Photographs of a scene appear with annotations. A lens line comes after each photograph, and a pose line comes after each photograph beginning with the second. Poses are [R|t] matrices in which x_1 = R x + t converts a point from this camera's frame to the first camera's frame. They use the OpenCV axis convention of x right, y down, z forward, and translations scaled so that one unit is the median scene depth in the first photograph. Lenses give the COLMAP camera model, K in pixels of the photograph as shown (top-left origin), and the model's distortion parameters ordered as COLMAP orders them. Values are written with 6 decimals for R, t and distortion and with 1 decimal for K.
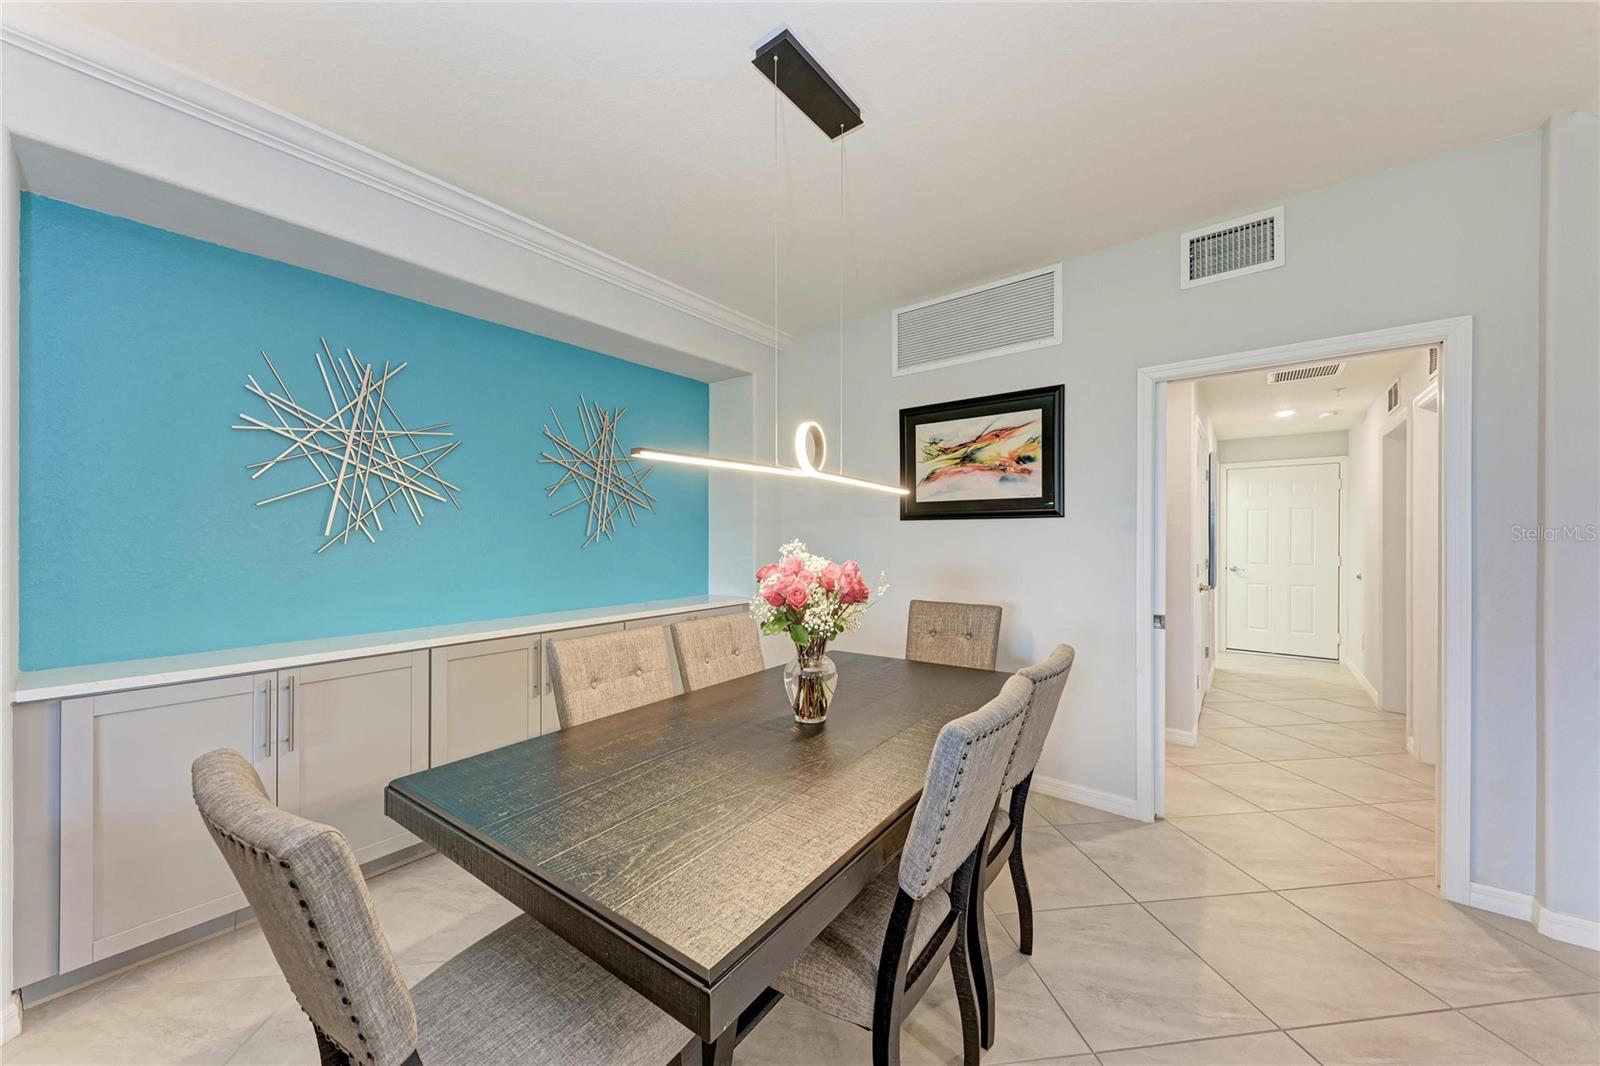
lens RADIAL K [[572.2, 0, 794.8], [0, 572.2, 538.0], [0, 0, 1]] dist [0.018951, -0.000106]
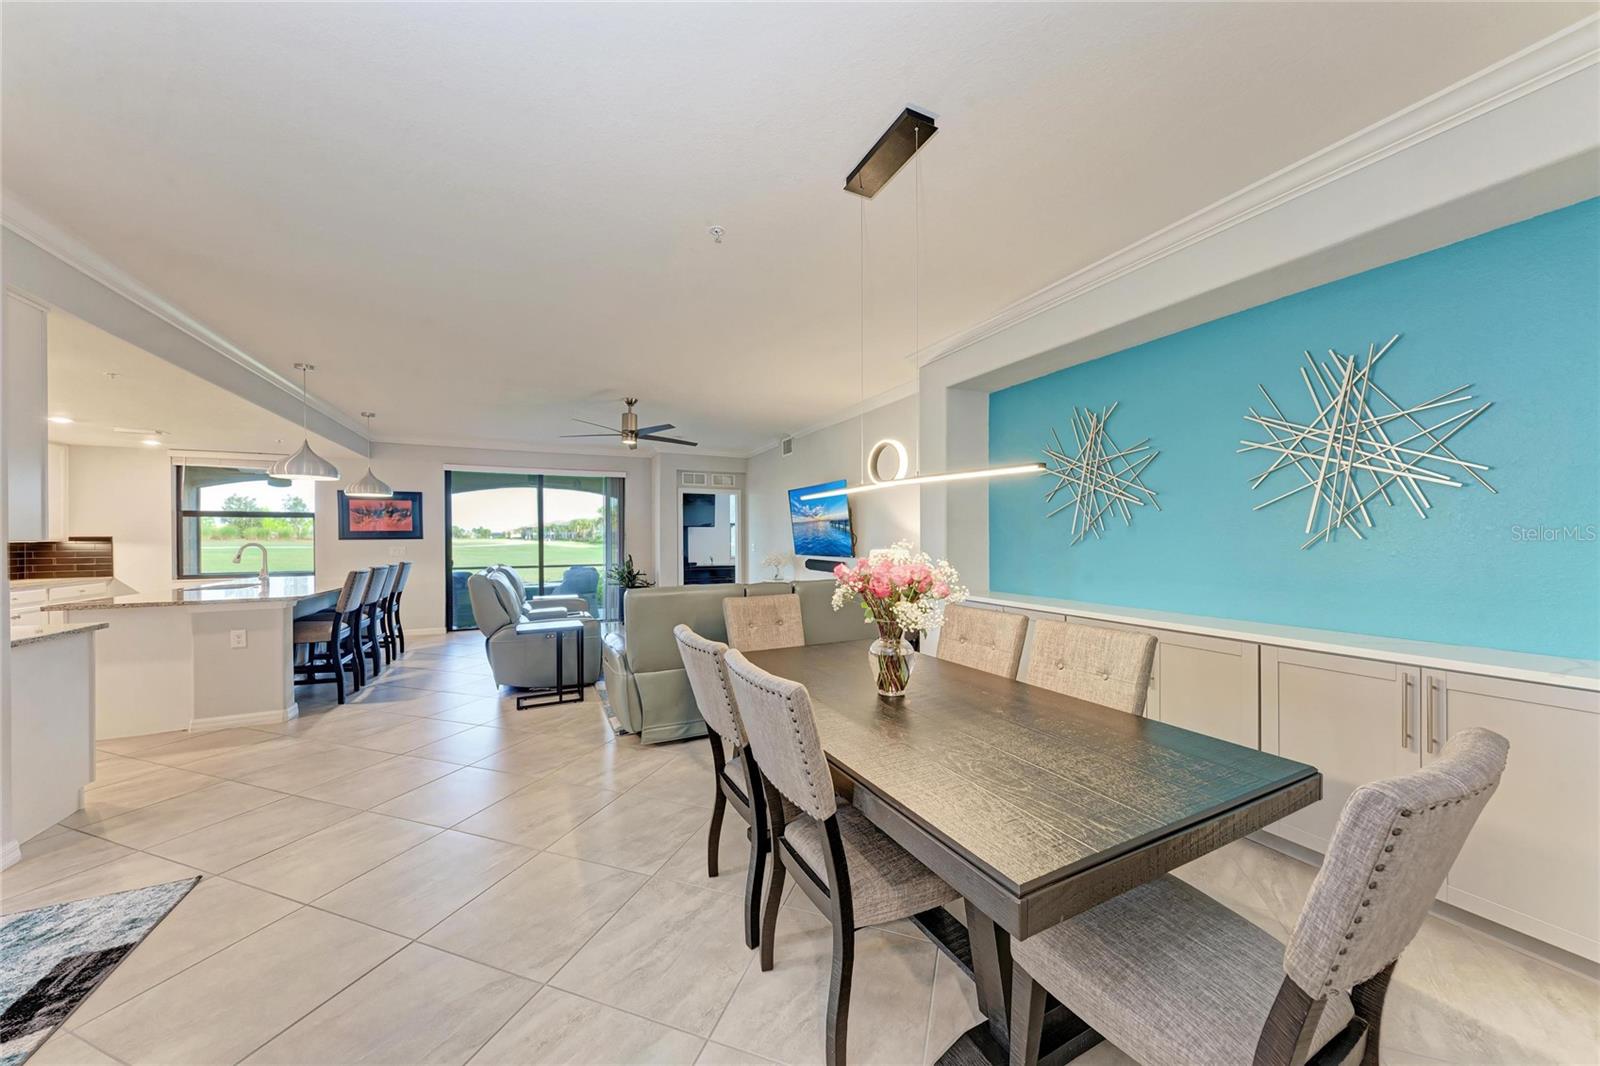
lens RADIAL K [[548.8, 0, 801.1], [0, 548.8, 538.6], [0, 0, 1]] dist [0.017846, -0.003769]
pose [[-0.433164, 0.004956, -0.901302, 0.678015], [-0.000455, 0.999984, 0.005717, -0.002252], [0.901315, 0.002886, -0.433154, 0.799714]]
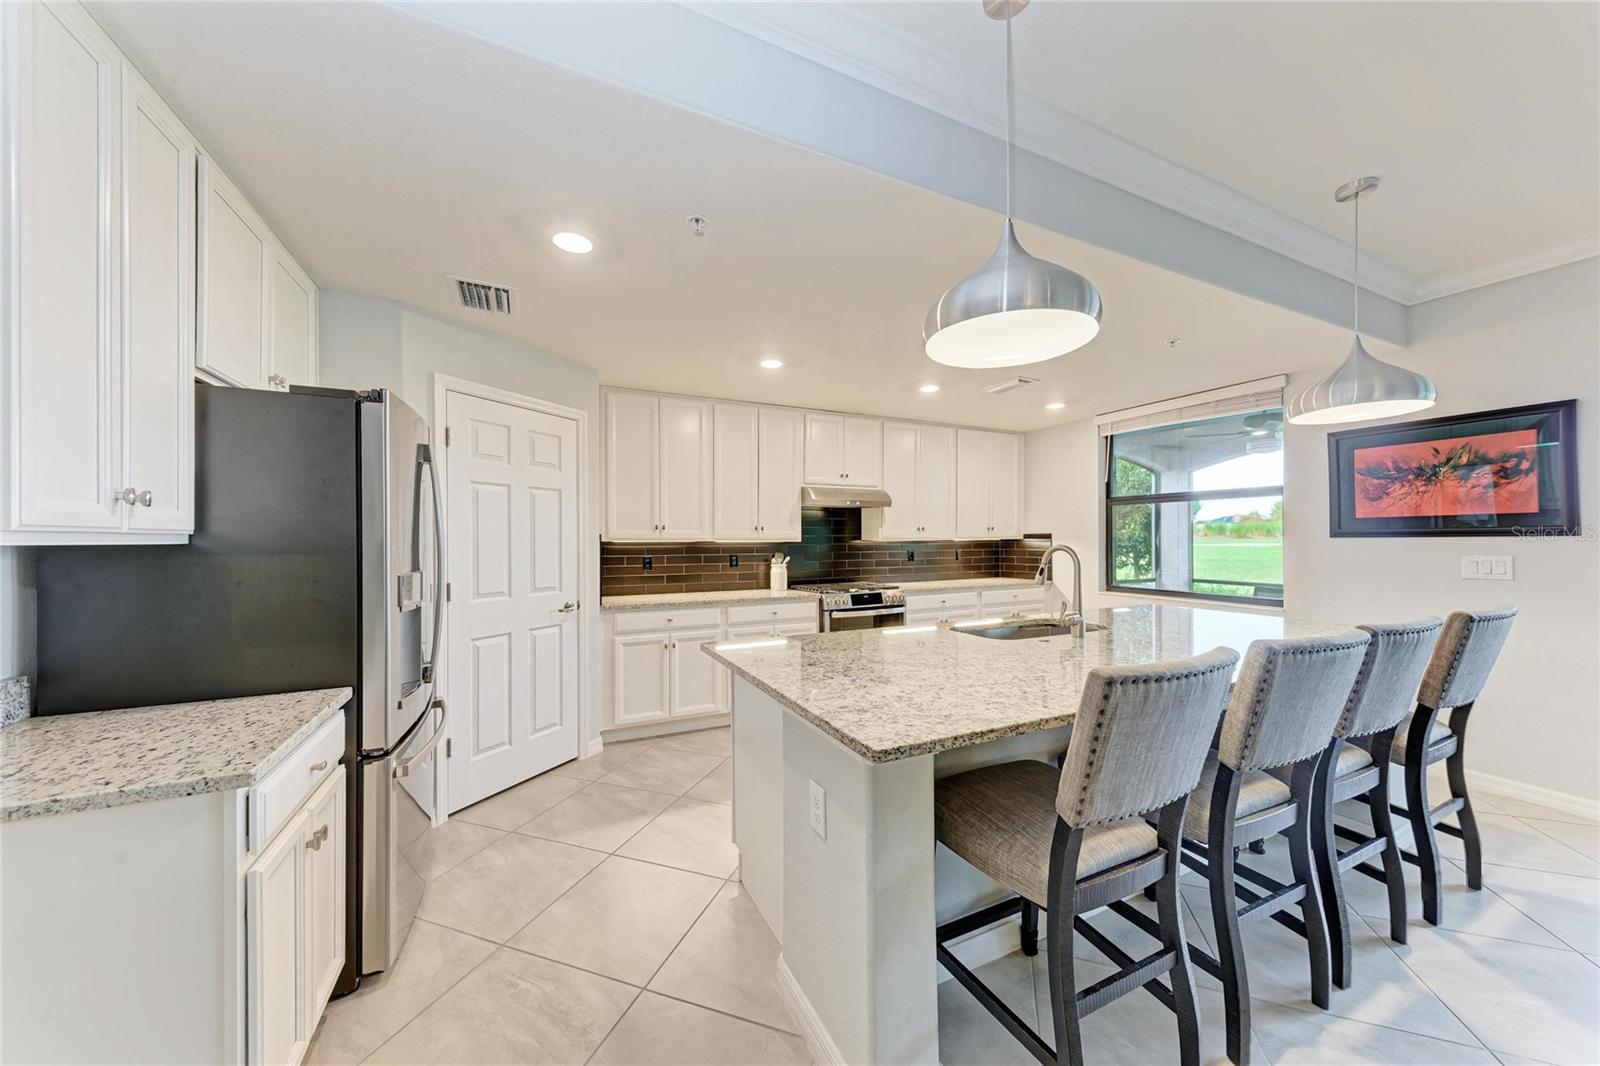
lens RADIAL K [[548.8, 0, 801.1], [0, 548.8, 538.6], [0, 0, 1]] dist [0.017846, -0.003769]
pose [[-0.901763, 0.004655, 0.432205, -0.140744], [0.007655, 0.999957, 0.005203, 0.005706], [-0.432163, 0.008000, -0.901760, -0.555023]]
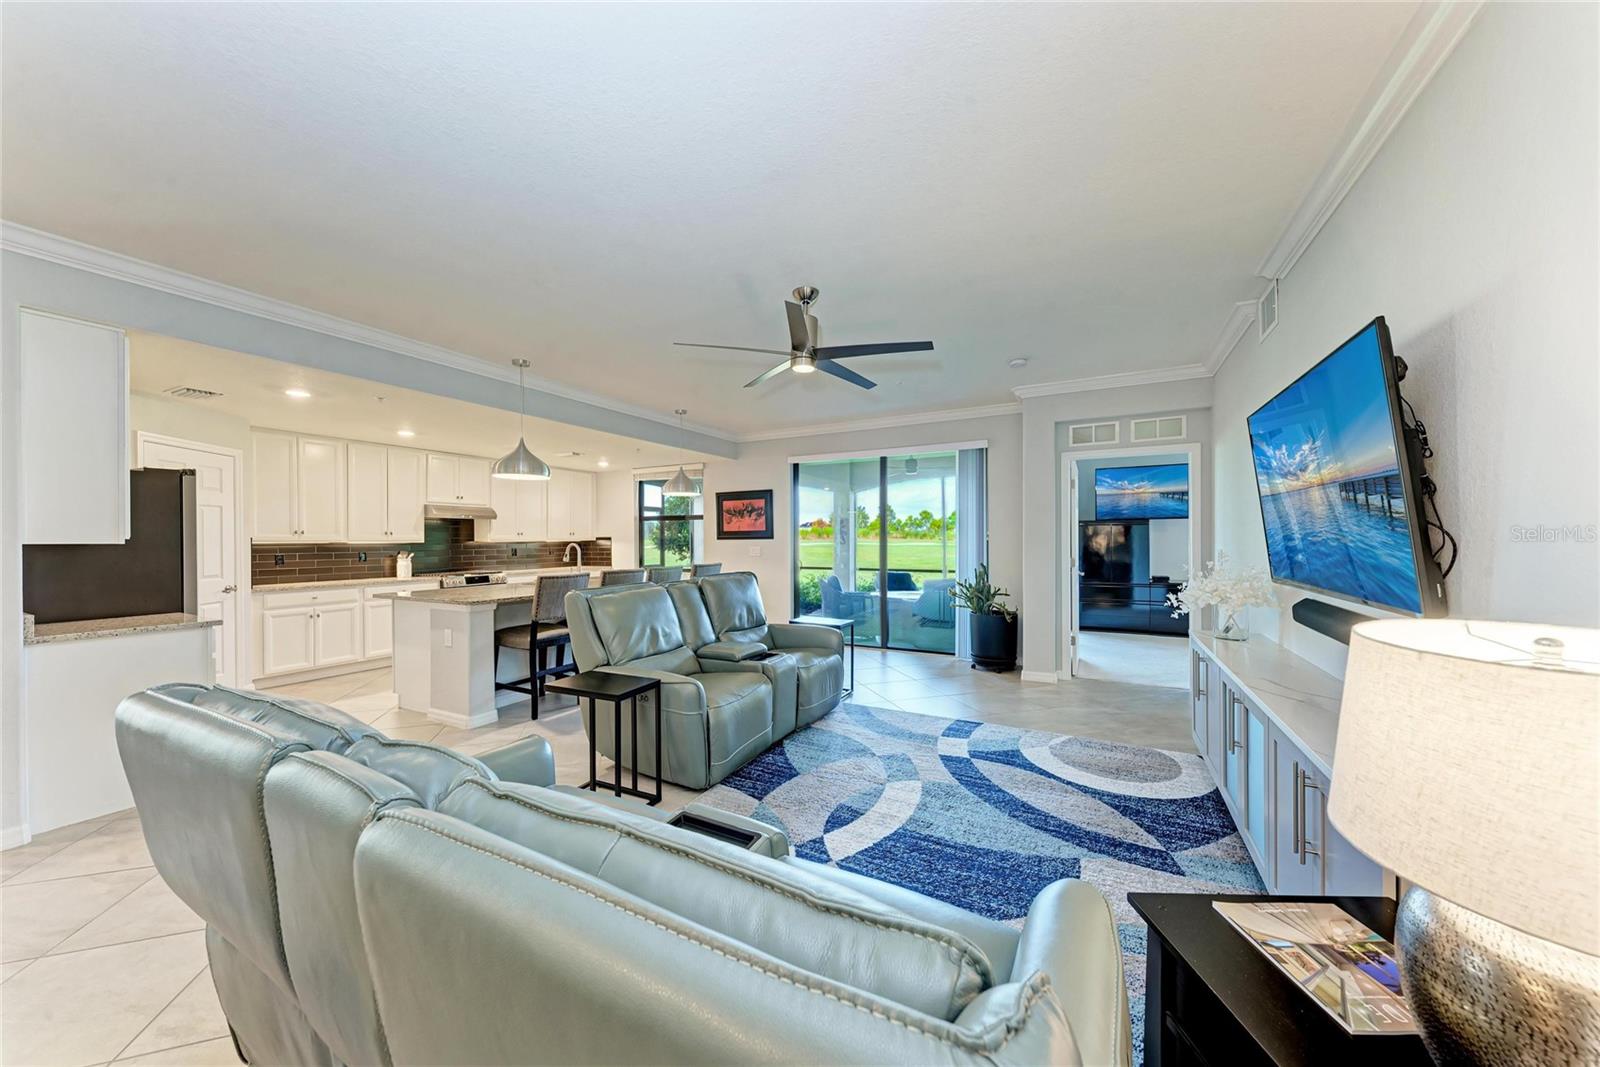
lens RADIAL K [[548.8, 0, 801.1], [0, 548.8, 539.1], [0, 0, 1]] dist [0.017846, -0.003769]
pose [[-0.982869, 0.005821, -0.184214, -0.546731], [0.004332, 0.999955, 0.008488, -0.003826], [0.184255, 0.007545, -0.982849, 0.498009]]
